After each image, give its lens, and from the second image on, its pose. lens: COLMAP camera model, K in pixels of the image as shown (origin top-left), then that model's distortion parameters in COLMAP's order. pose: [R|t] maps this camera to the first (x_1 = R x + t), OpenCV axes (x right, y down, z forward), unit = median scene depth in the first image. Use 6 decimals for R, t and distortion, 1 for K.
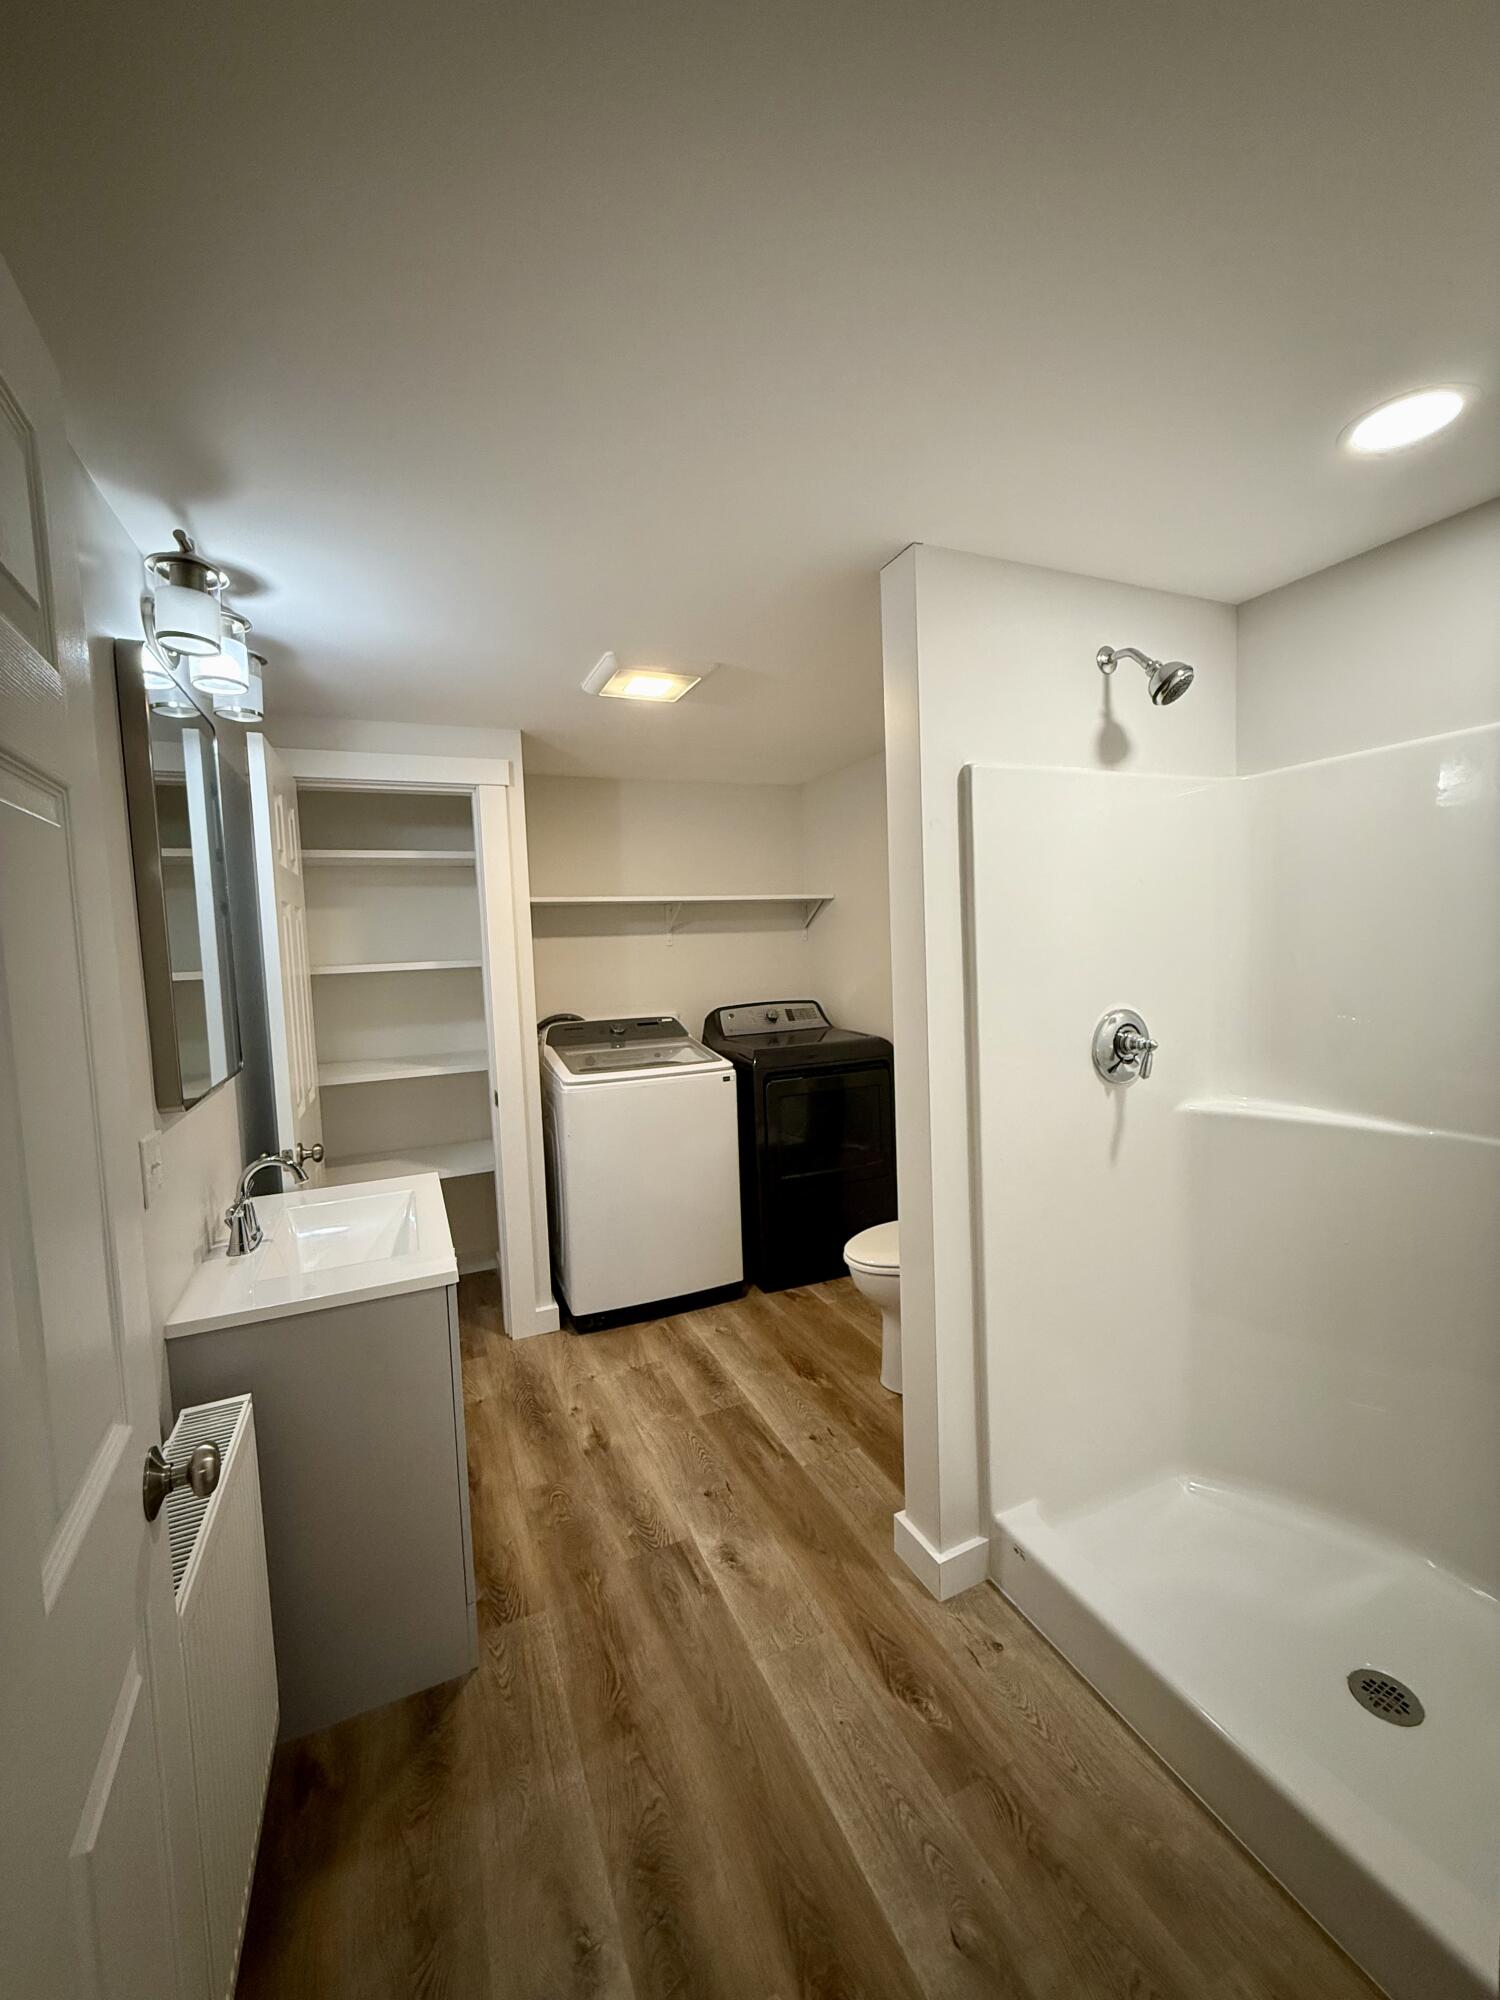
lens RADIAL K [[794.4, 0, 744.1], [0, 794.4, 990.8], [0, 0, 1]] dist [-0.000098, -0.000109]
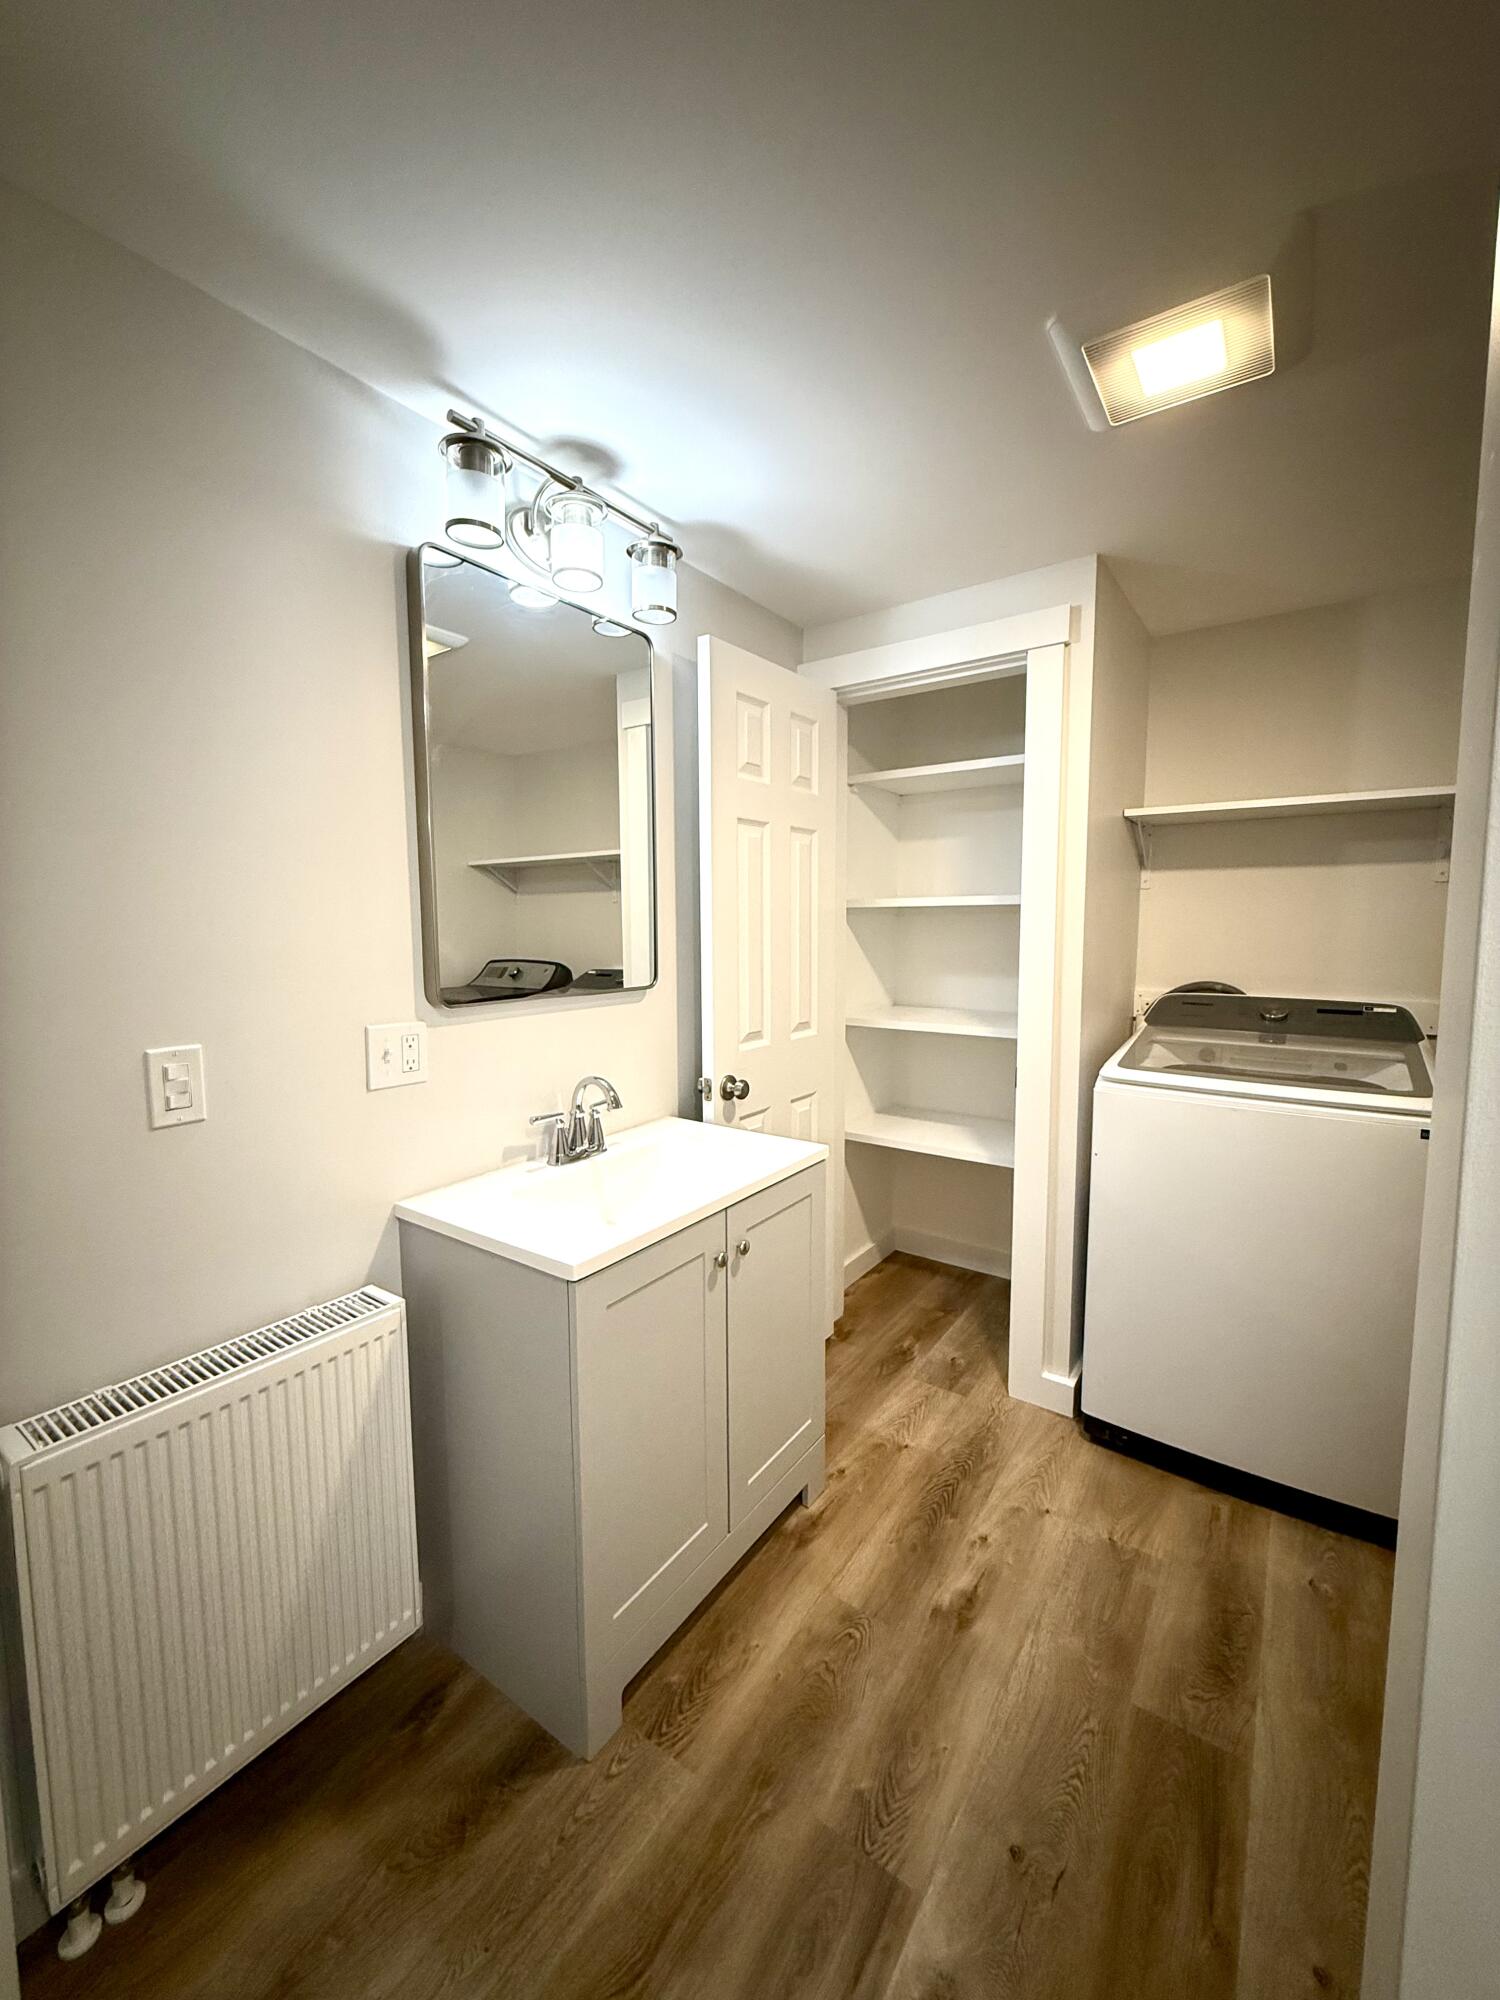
lens RADIAL K [[794.4, 0, 744.1], [0, 794.4, 990.8], [0, 0, 1]] dist [-0.000098, -0.000109]
pose [[0.521360, 0.112383, -0.845904, 0.232241], [-0.067858, 0.993611, 0.090184, 0.004529], [0.850634, 0.010383, 0.525655, 0.500801]]
